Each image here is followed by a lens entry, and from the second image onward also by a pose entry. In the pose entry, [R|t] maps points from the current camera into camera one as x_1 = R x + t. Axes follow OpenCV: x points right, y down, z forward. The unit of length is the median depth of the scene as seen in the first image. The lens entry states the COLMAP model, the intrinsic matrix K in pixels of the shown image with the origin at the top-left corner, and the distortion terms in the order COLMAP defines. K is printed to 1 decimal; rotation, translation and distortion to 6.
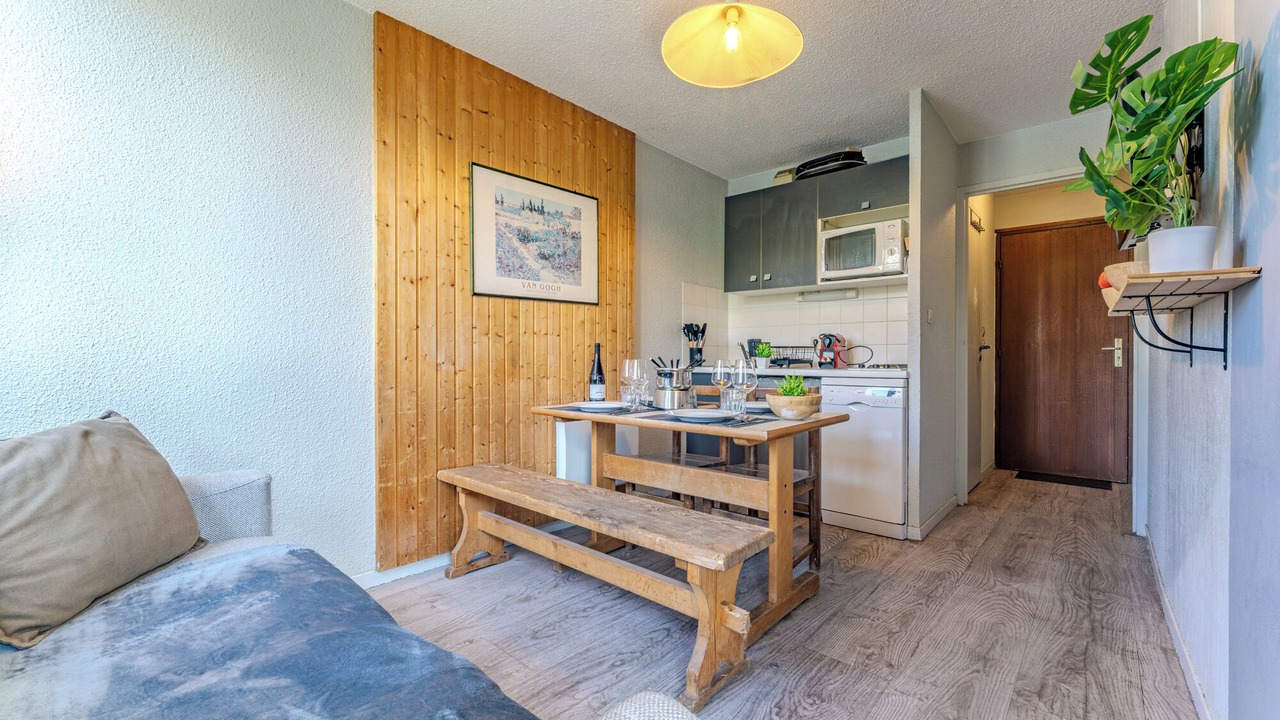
lens RADIAL K [[518.2, 0, 640.0], [0, 518.2, 360.0], [0, 0, 1]] dist [-0.001077, -0.000041]
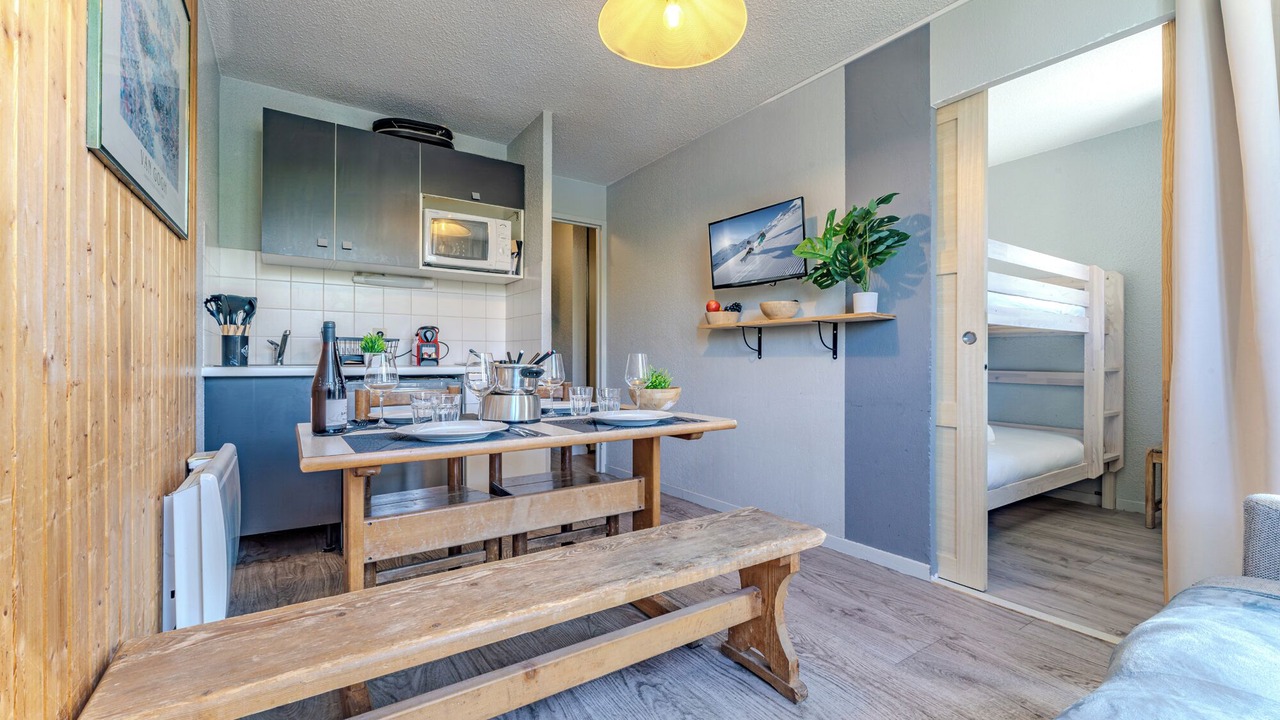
lens RADIAL K [[522.8, 0, 640.0], [0, 522.8, 360.0], [0, 0, 1]] dist [-0.000467, -0.000029]
pose [[0.245497, -0.001222, 0.969396, -0.434613], [0.000519, 0.999999, 0.001129, 0.005543], [-0.969397, 0.000226, 0.245498, 0.466610]]
